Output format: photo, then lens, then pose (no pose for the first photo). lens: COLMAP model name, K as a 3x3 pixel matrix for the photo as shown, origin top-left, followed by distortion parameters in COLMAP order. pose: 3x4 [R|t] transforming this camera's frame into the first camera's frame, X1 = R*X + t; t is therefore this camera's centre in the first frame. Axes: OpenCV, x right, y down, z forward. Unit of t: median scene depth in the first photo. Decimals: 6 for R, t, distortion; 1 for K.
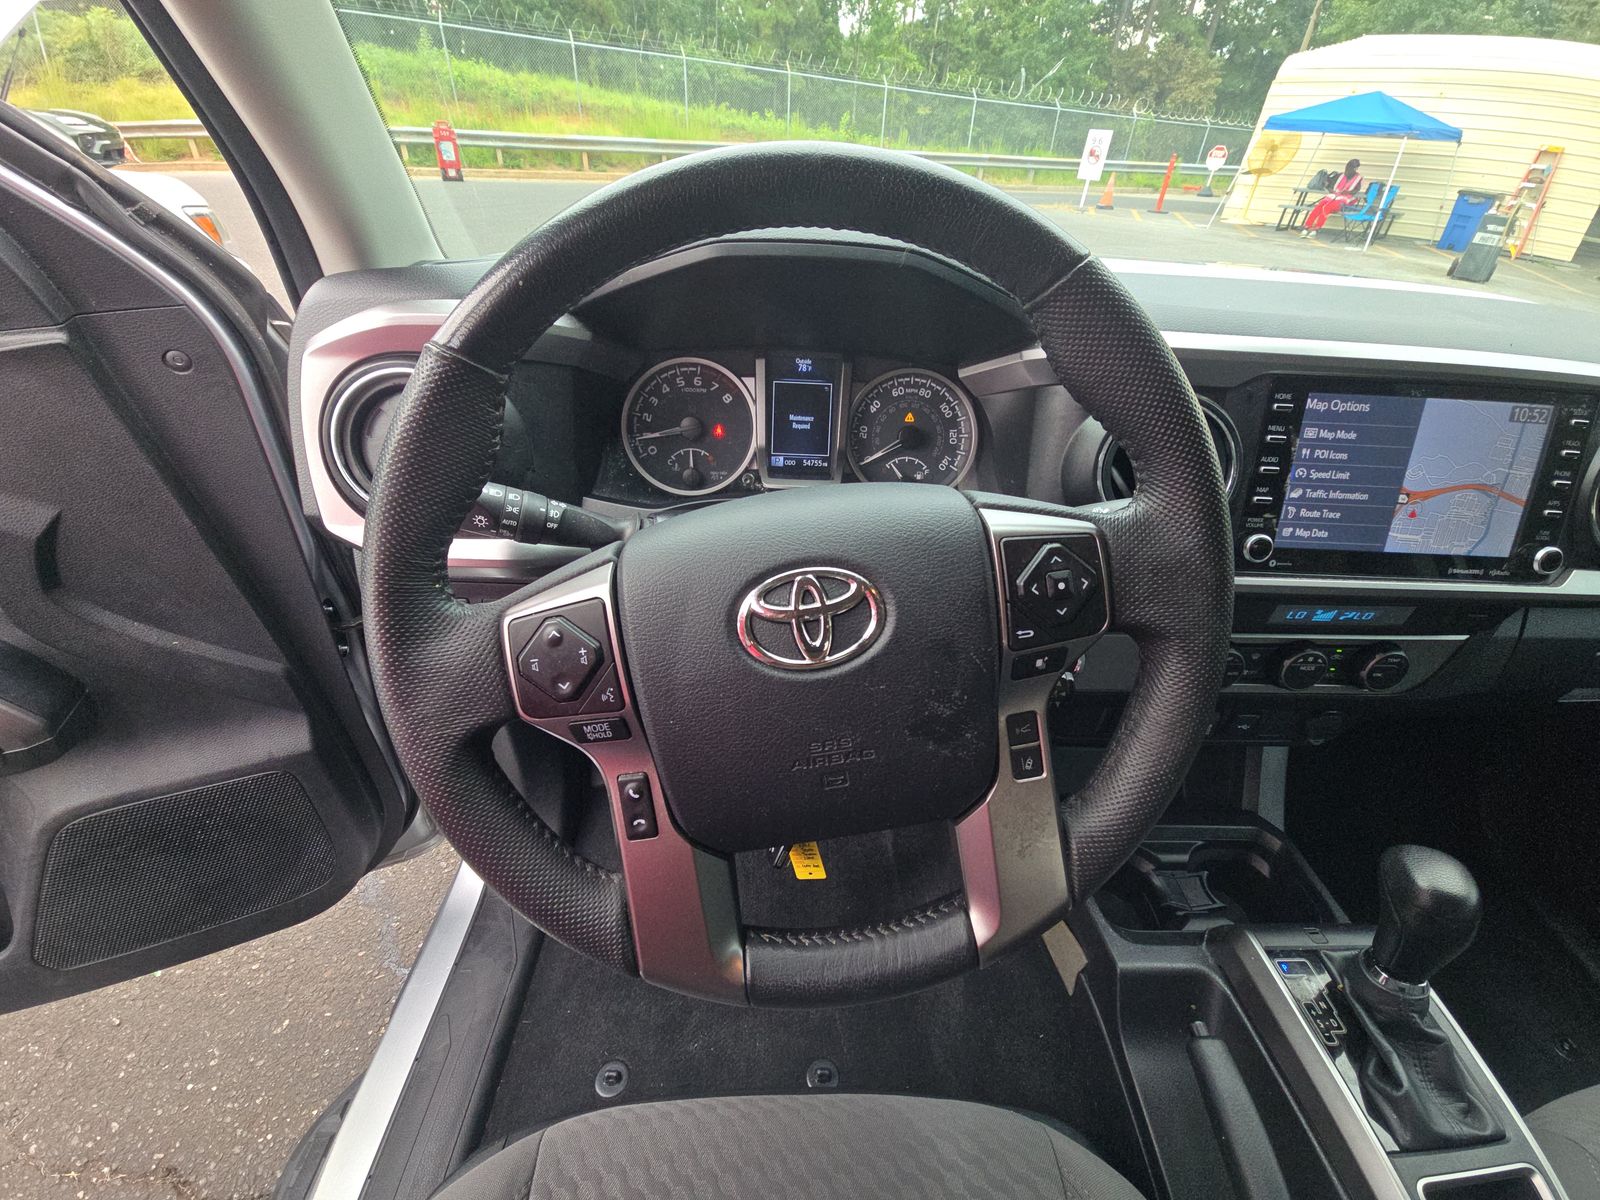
lens RADIAL K [[648.5, 0, 800.0], [0, 648.5, 600.0], [0, 0, 1]] dist [0.013853, -0.009771]
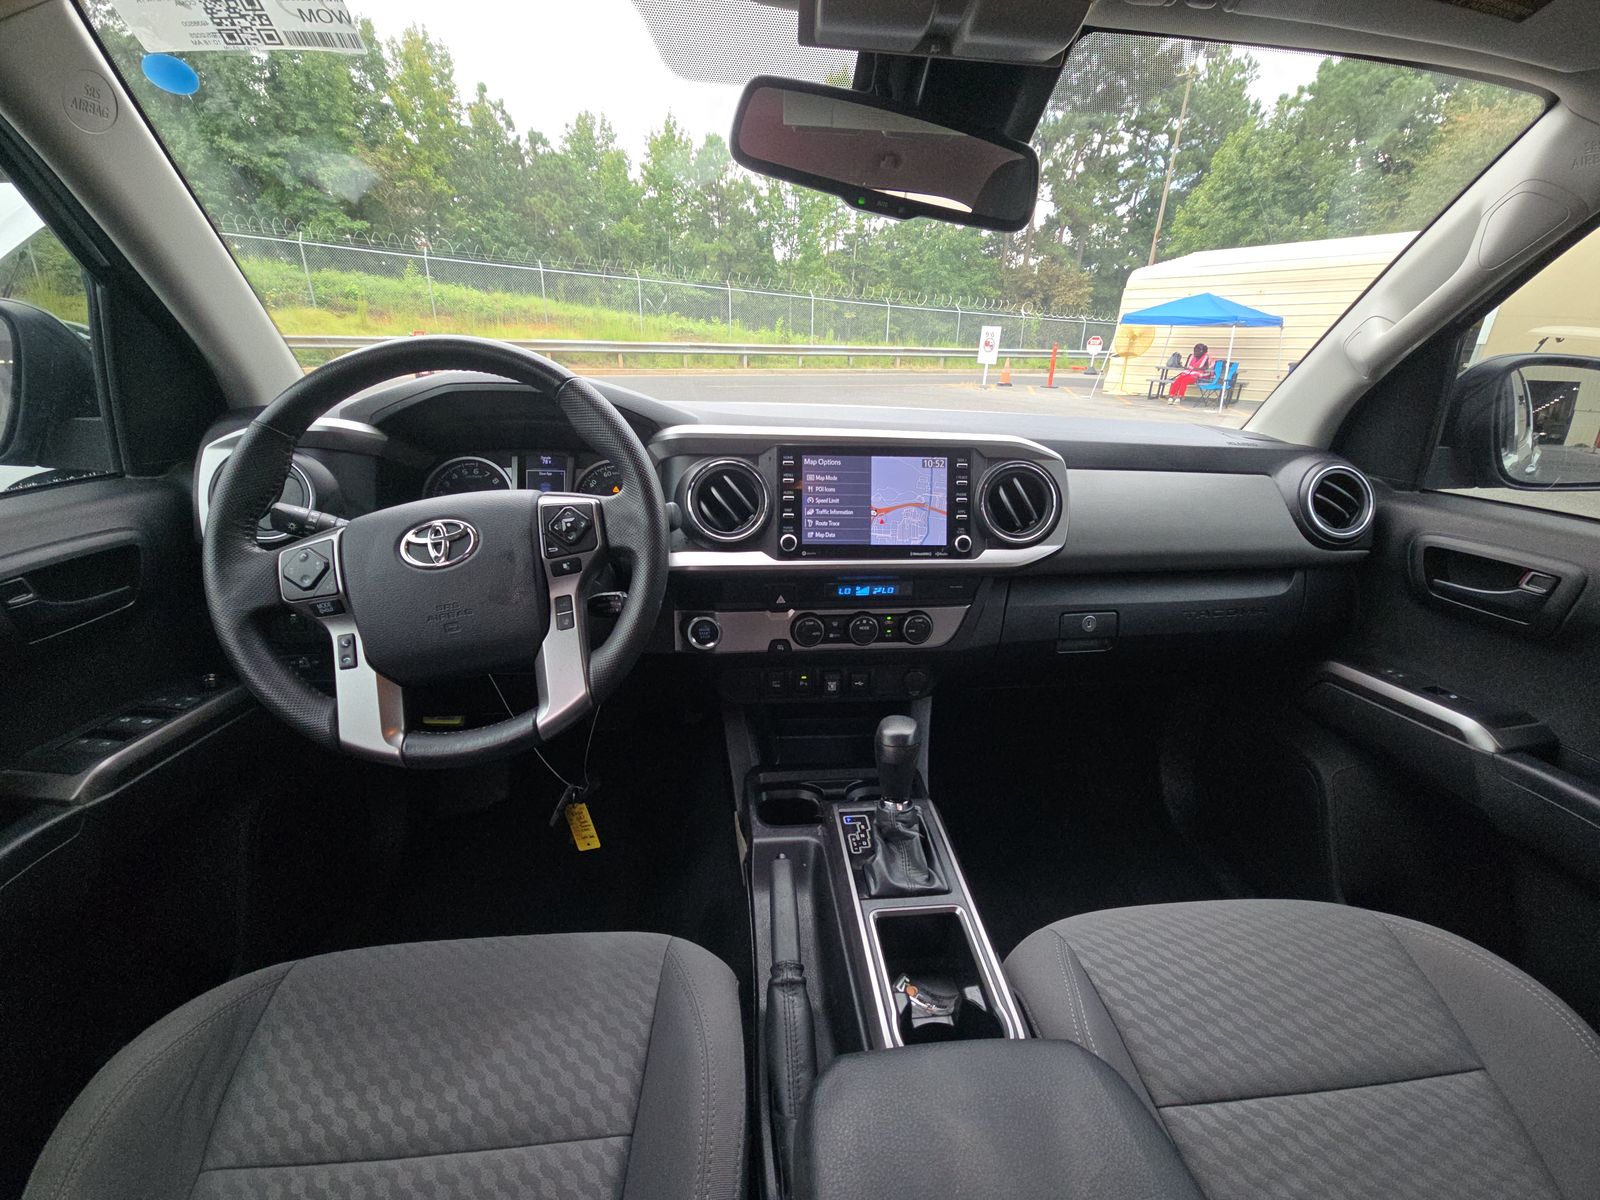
lens RADIAL K [[644.0, 0, 800.0], [0, 644.0, 600.0], [0, 0, 1]] dist [-0.003564, -0.000084]
pose [[0.996929, -0.045678, 0.063608, 0.492359], [0.058922, 0.972556, -0.225083, 0.351289], [-0.051581, 0.228140, 0.972261, -0.470215]]
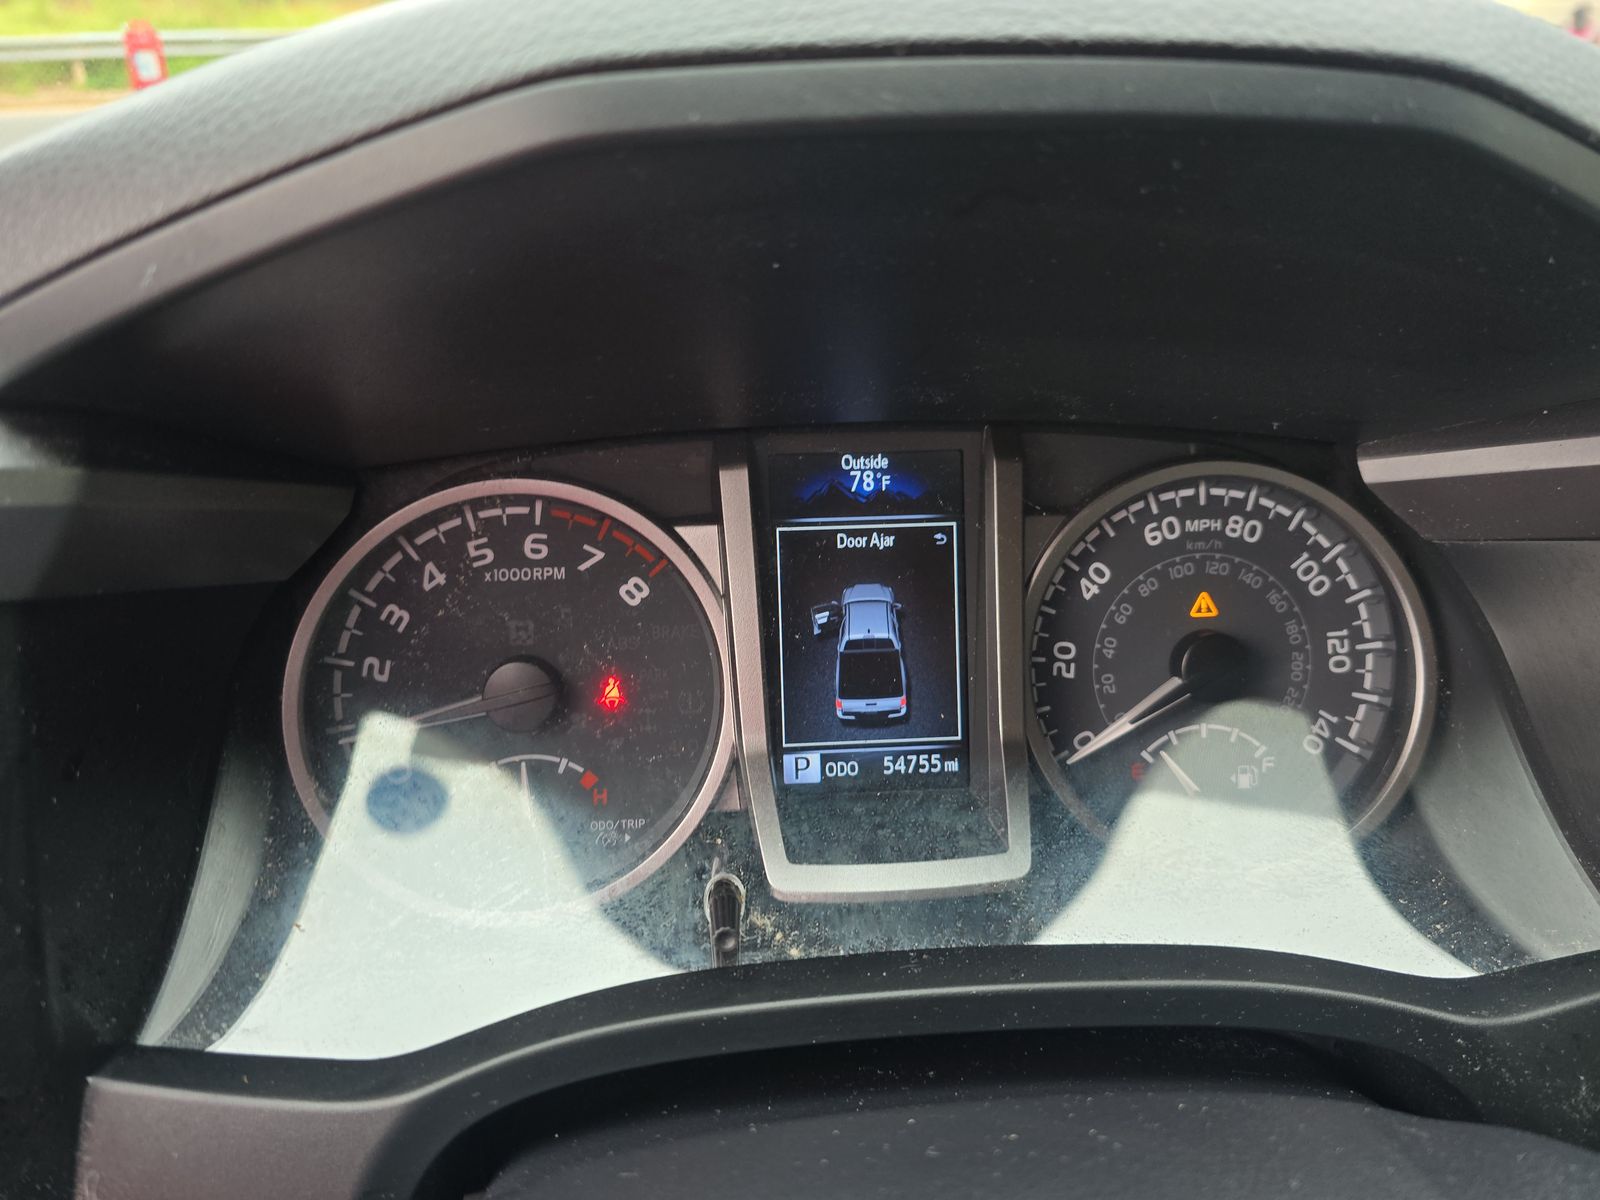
lens RADIAL K [[1158.4, 0, 800.0], [0, 1158.4, 600.0], [0, 0, 1]] dist [0.039905, 0.000119]
pose [[0.997149, -0.067702, 0.033328, -0.048764], [0.071769, 0.987310, -0.141660, -0.213224], [-0.023315, 0.143648, 0.989354, 0.427575]]
